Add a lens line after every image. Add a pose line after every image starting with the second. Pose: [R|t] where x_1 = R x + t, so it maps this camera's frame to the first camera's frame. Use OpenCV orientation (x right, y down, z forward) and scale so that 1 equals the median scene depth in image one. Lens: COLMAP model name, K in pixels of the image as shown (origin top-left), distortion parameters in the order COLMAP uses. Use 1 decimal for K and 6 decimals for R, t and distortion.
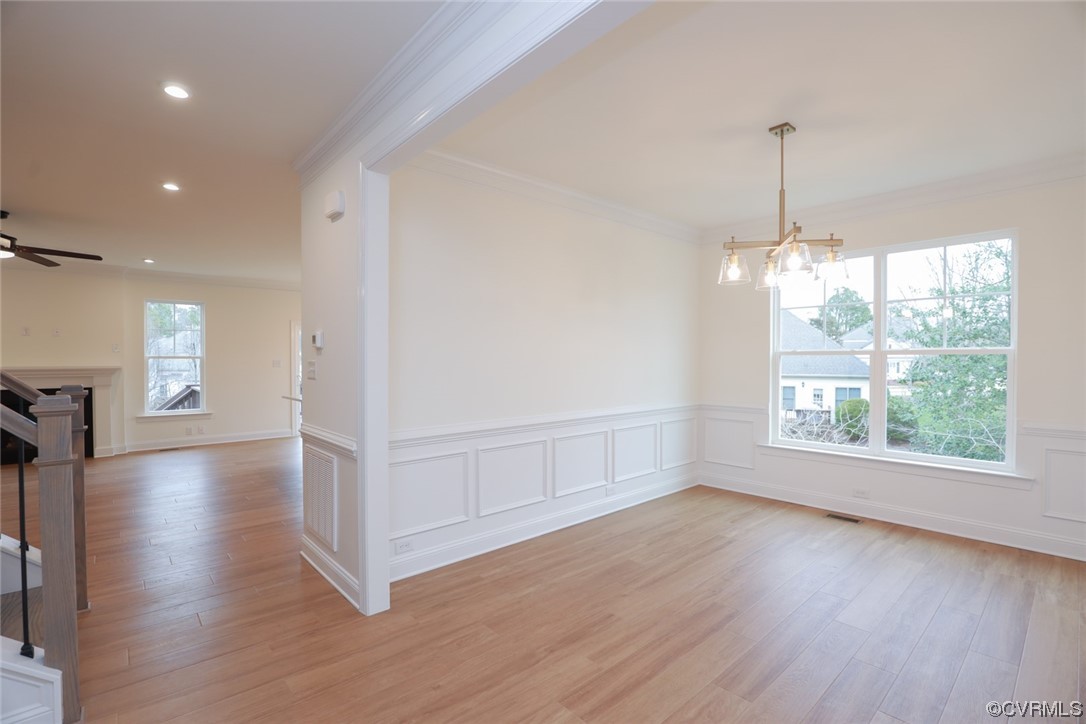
lens RADIAL K [[502.5, 0, 544.2], [0, 502.5, 362.2], [0, 0, 1]] dist [-0.017633, 0.000076]
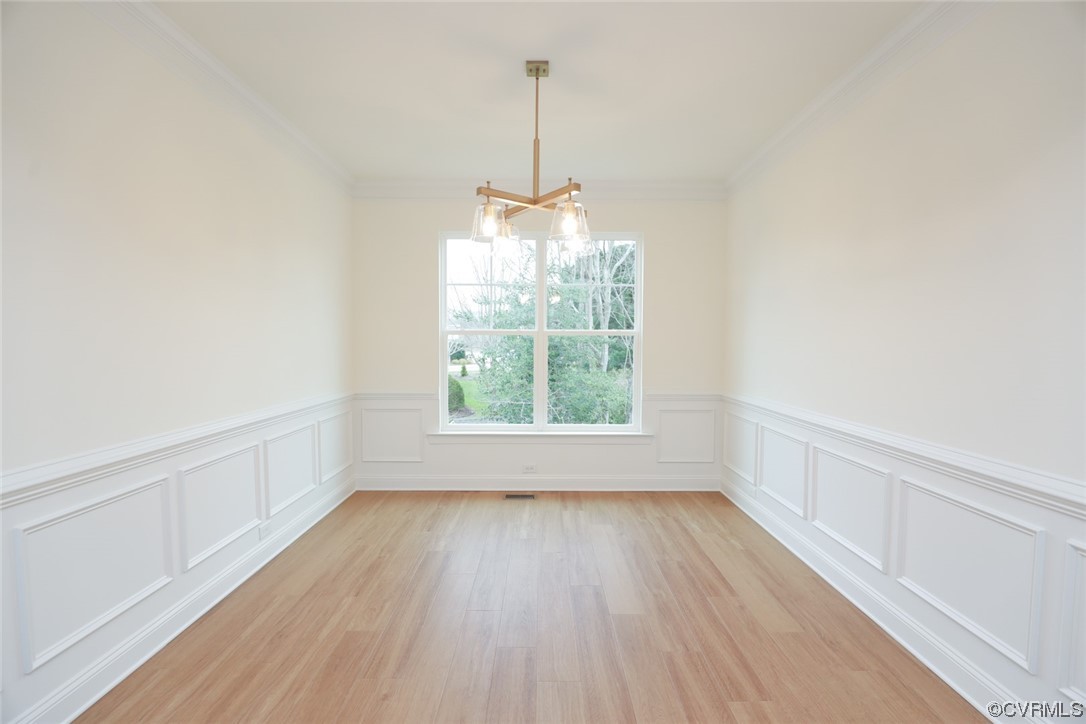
lens RADIAL K [[502.5, 0, 538.2], [0, 502.5, 362.9], [0, 0, 1]] dist [-0.017633, 0.000076]
pose [[0.669024, -0.028742, 0.742685, -0.129569], [0.001341, 0.999297, 0.037465, 0.004485], [-0.743239, -0.024069, 0.668592, 0.312766]]
